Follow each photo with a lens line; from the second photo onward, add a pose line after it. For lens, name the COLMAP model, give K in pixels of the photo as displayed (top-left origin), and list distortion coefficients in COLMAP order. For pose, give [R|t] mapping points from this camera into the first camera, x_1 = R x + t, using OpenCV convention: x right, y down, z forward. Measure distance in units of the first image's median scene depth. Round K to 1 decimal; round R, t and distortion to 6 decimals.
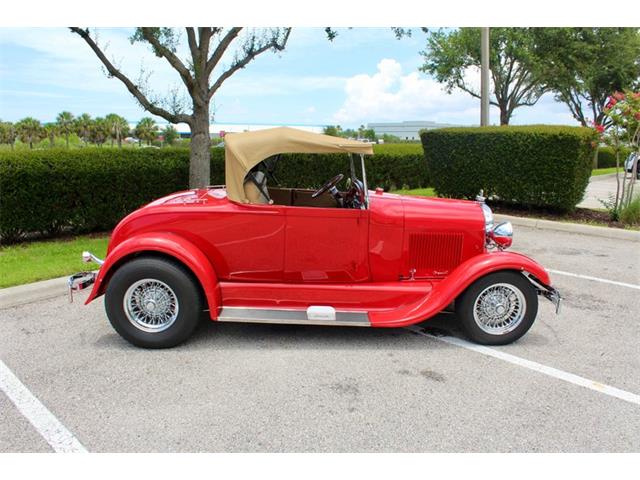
lens RADIAL K [[534.5, 0, 318.2], [0, 534.5, 241.4], [0, 0, 1]] dist [-0.163426, 0.145392]
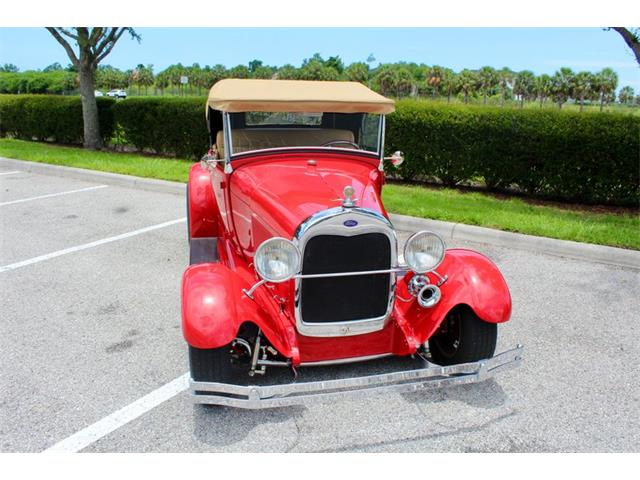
lens RADIAL K [[534.5, 0, 319.1], [0, 534.5, 239.9], [0, 0, 1]] dist [-0.163426, 0.145392]
pose [[0.191927, 0.277454, -0.941373, 0.435916], [-0.219901, 0.946974, 0.234272, -0.086697], [0.956456, 0.162046, 0.242762, 0.425645]]
